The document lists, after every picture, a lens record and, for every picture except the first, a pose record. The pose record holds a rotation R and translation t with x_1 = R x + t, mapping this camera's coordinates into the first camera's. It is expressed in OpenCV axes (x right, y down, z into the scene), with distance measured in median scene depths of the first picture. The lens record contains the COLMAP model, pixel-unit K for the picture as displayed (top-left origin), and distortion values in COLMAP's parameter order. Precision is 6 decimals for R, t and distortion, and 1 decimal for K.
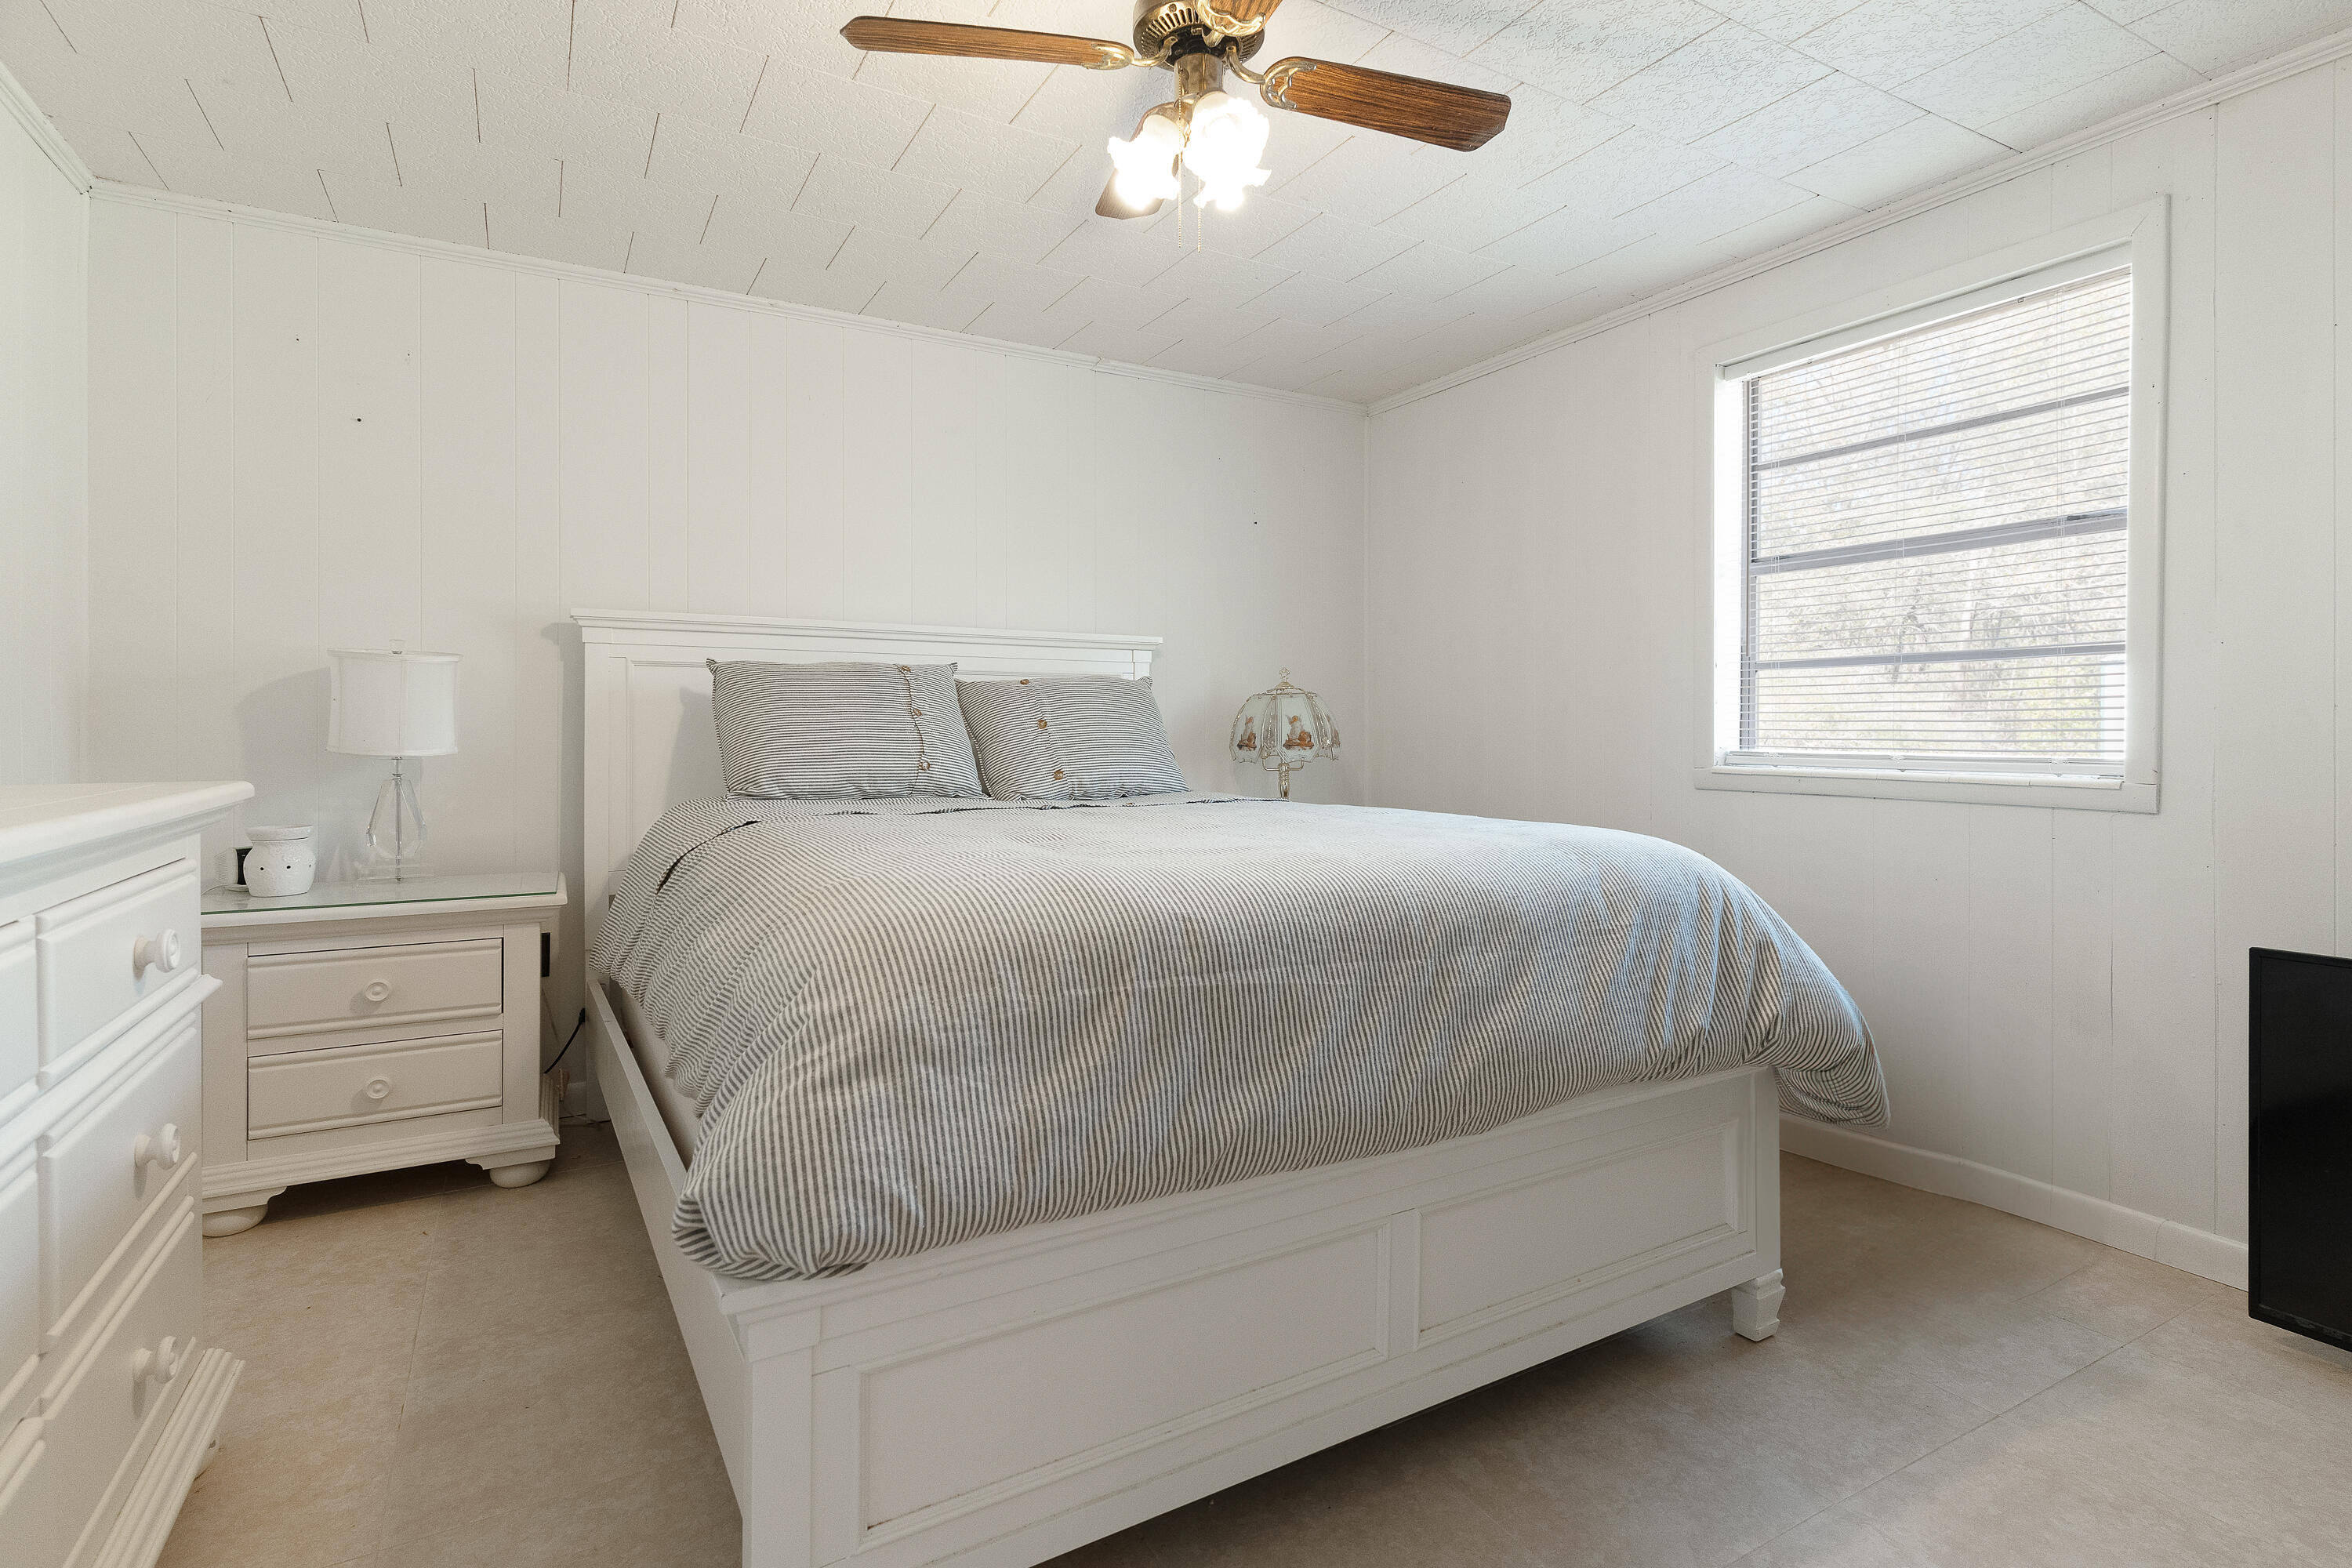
lens RADIAL K [[1114.6, 0, 1177.8], [0, 1114.6, 733.9], [0, 0, 1]] dist [0.002086, 0.000619]
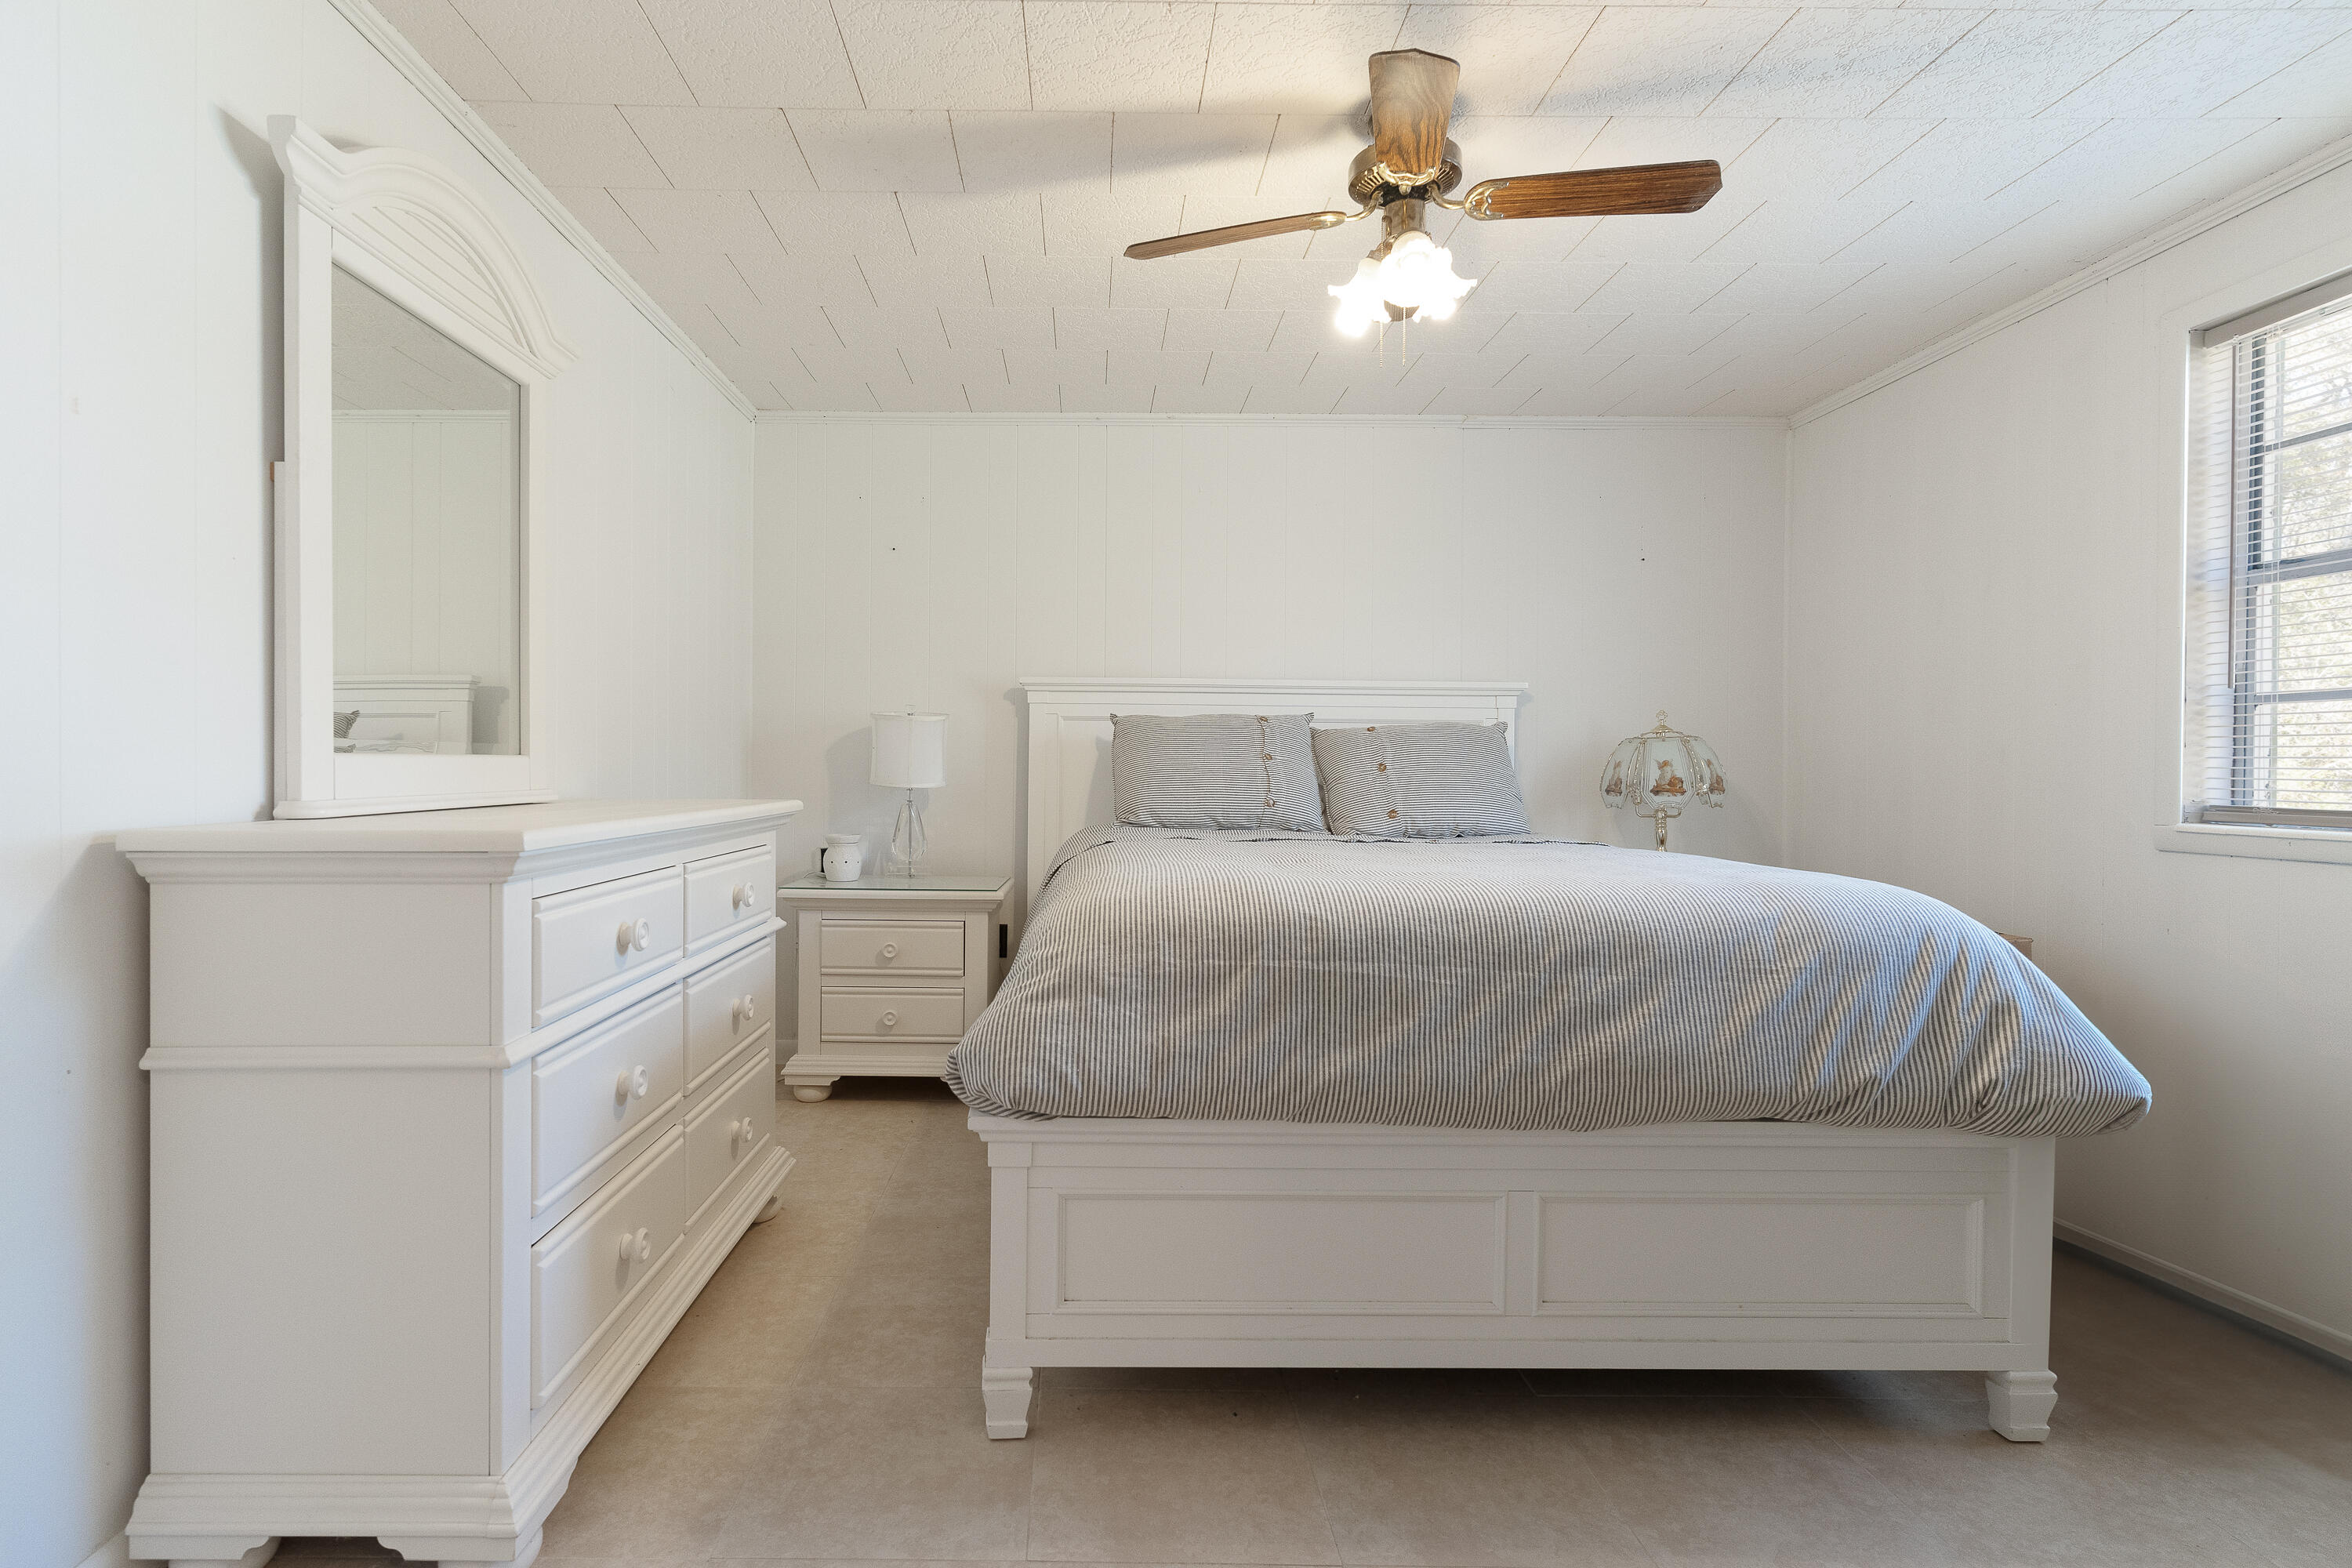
lens RADIAL K [[1158.1, 0, 1087.5], [0, 1158.1, 780.4], [0, 0, 1]] dist [-0.001011, 0.000446]
pose [[0.862410, 0.010799, -0.506096, 0.246515], [-0.009855, 0.999941, 0.004542, 0.001885], [0.506115, 0.001071, 0.862465, -0.153033]]
